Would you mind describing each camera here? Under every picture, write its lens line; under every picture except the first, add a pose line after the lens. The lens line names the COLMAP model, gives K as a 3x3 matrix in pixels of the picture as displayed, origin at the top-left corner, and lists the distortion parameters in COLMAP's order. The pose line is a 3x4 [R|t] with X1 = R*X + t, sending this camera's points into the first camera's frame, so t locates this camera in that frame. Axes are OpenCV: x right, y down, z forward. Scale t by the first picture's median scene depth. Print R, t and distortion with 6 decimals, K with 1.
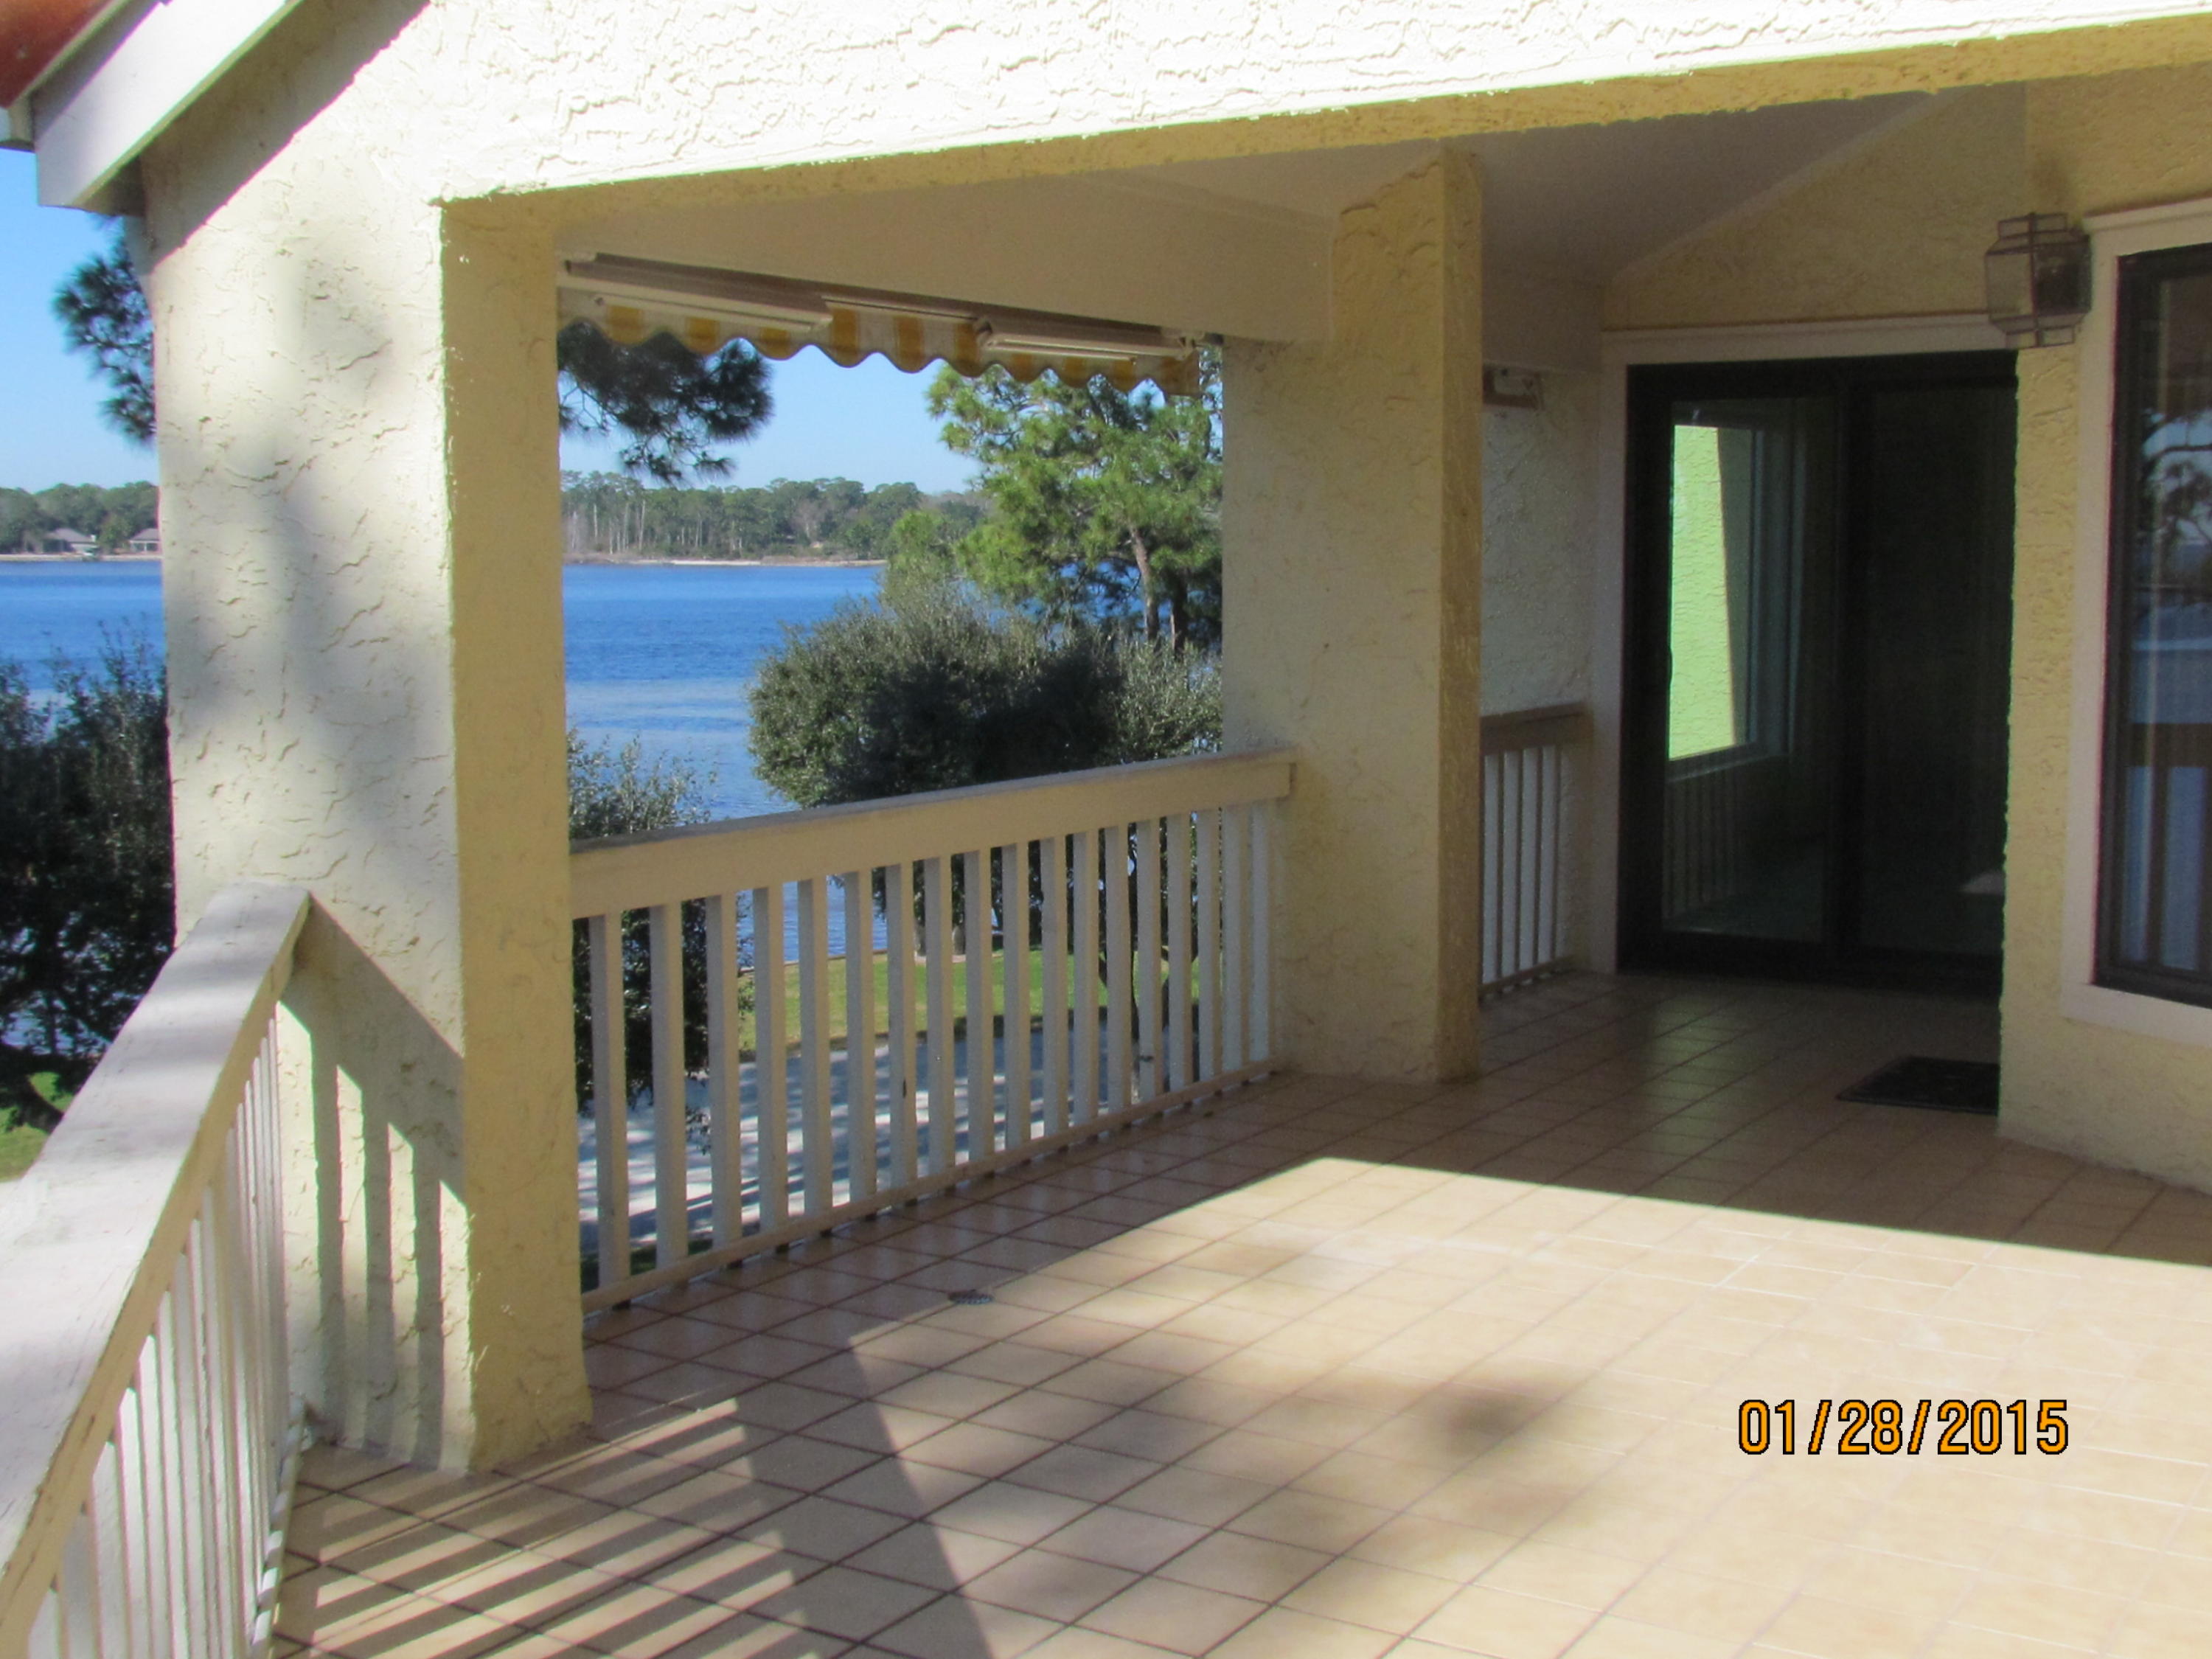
lens RADIAL K [[2640.8, 0, 1108.7], [0, 2640.8, 829.4], [0, 0, 1]] dist [-0.007247, 0.000000]
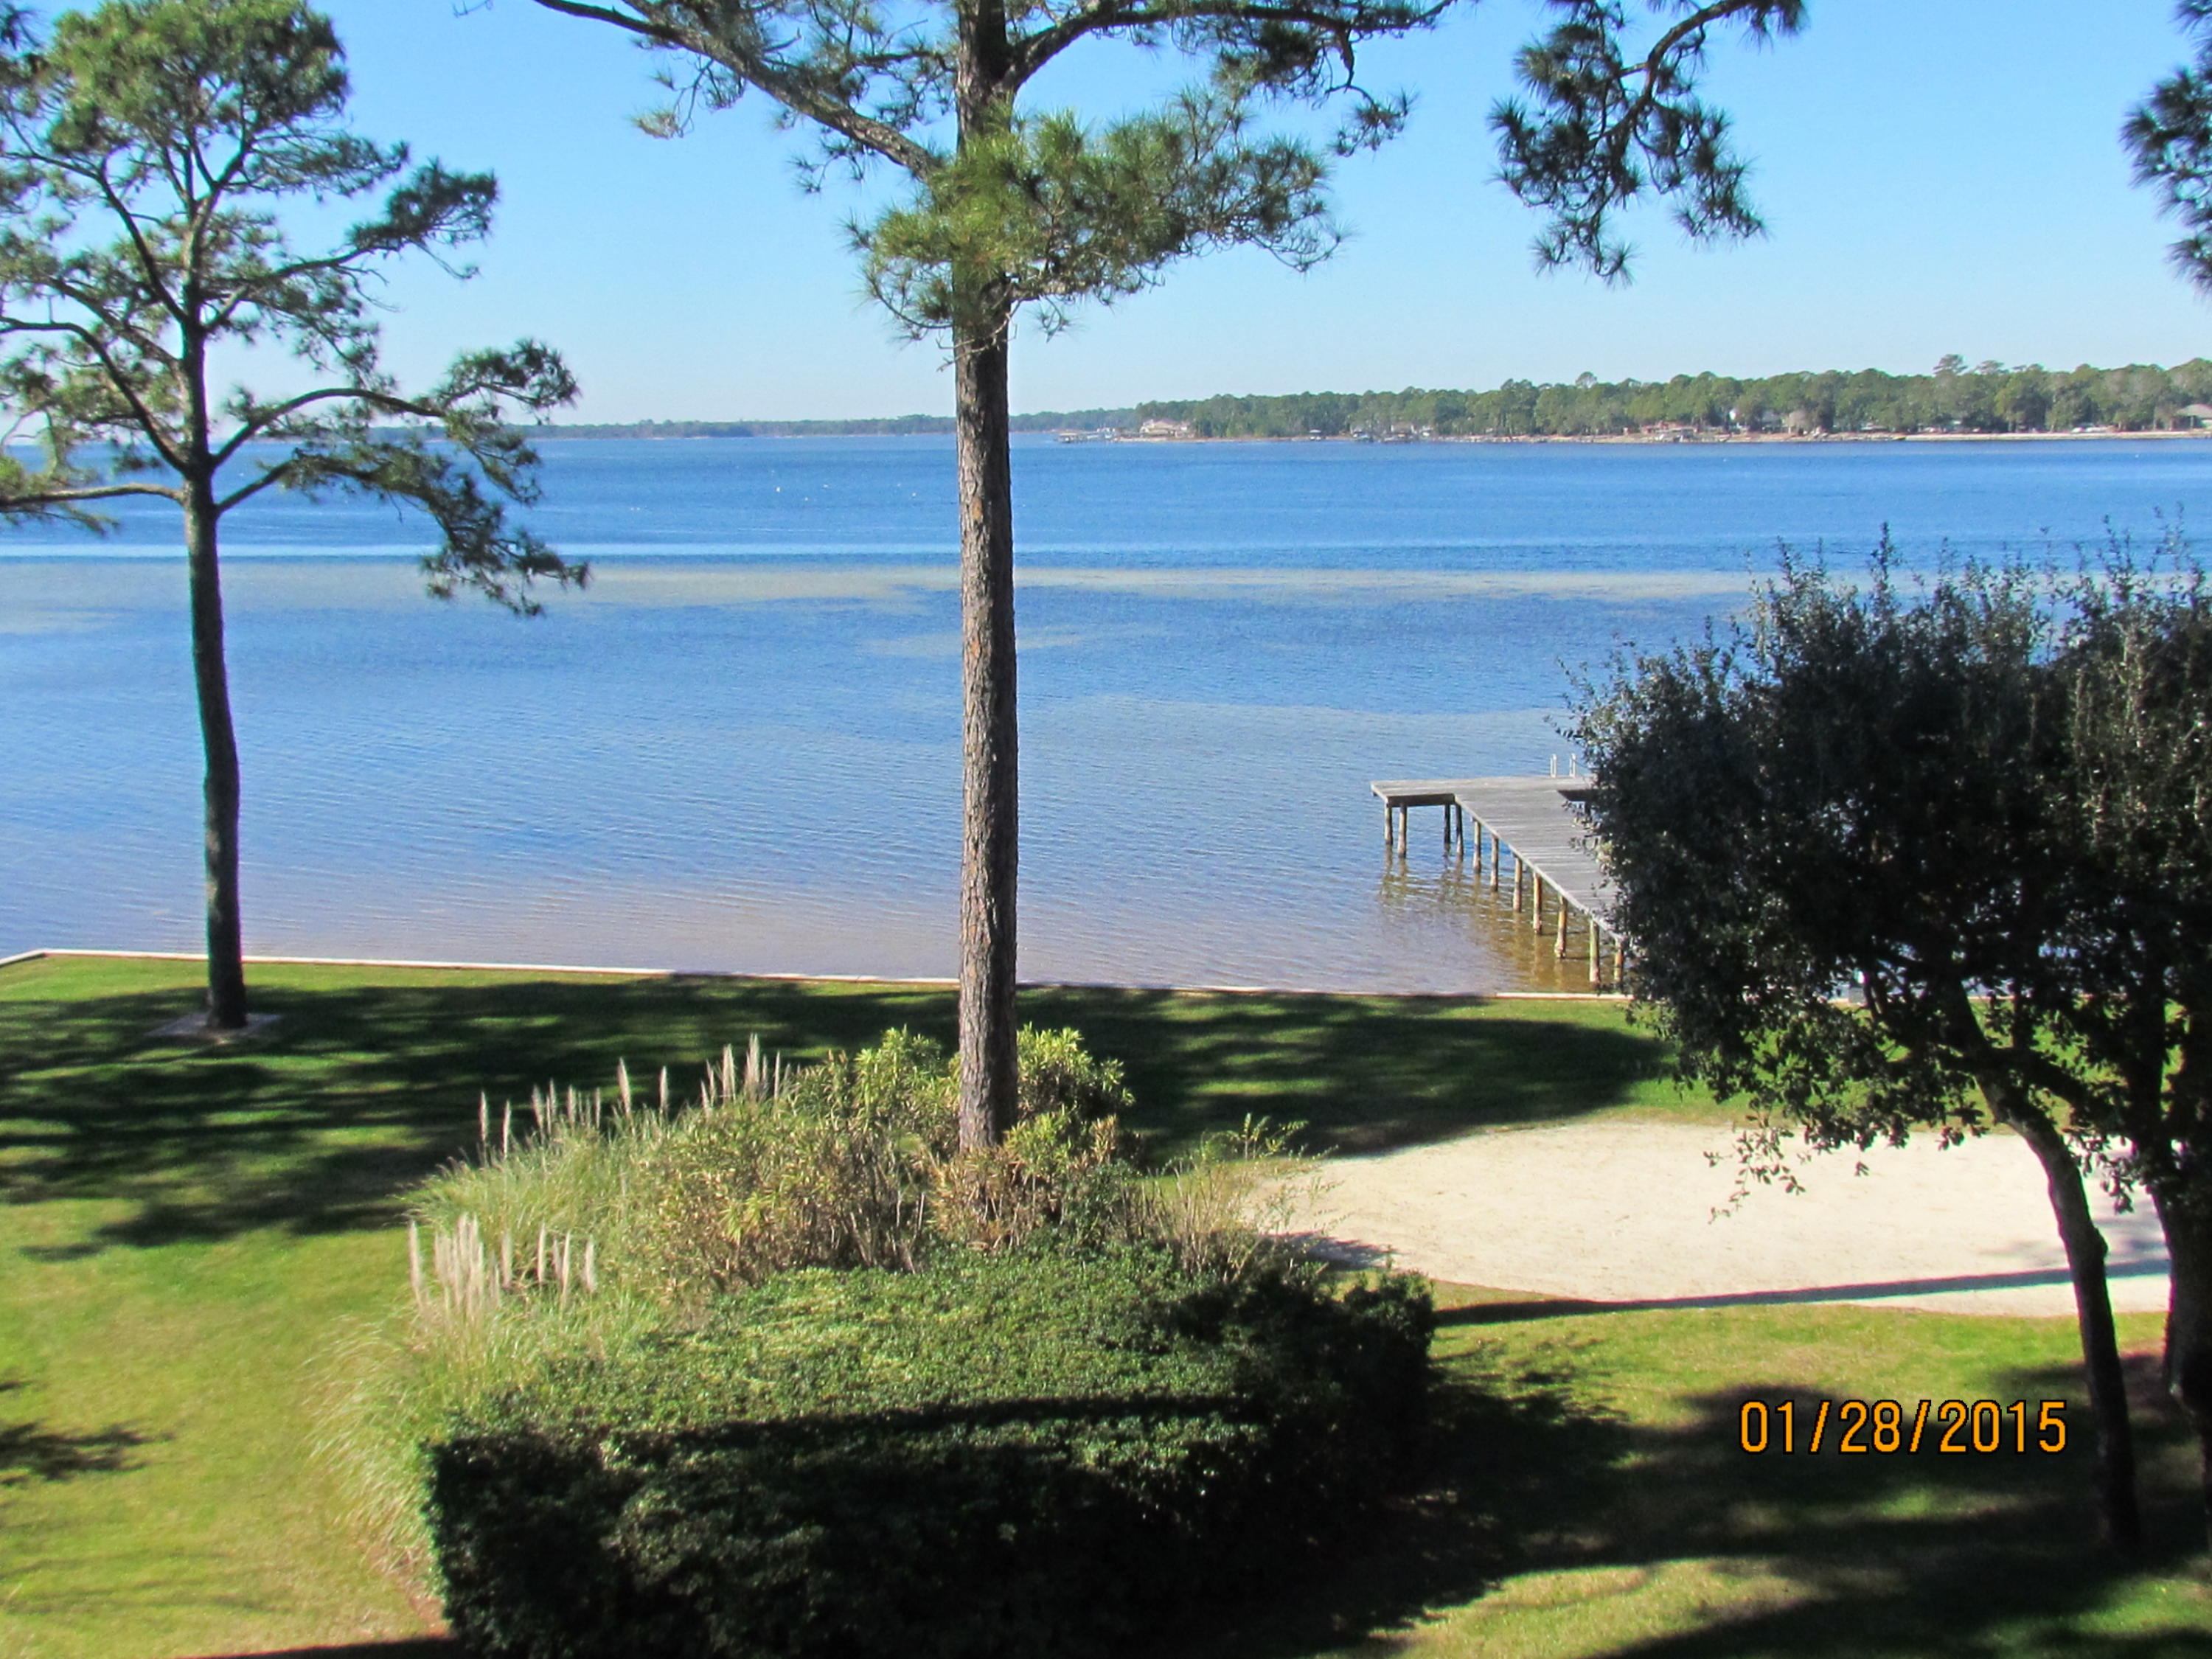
lens RADIAL K [[2640.8, 0, 1115.1], [0, 2640.8, 820.3], [0, 0, 1]] dist [-0.007247, 0.000000]
pose [[0.724410, 0.084053, -0.684226, -0.039387], [-0.054802, 0.996419, 0.064384, -0.016649], [0.687188, -0.009143, 0.726422, 0.167075]]
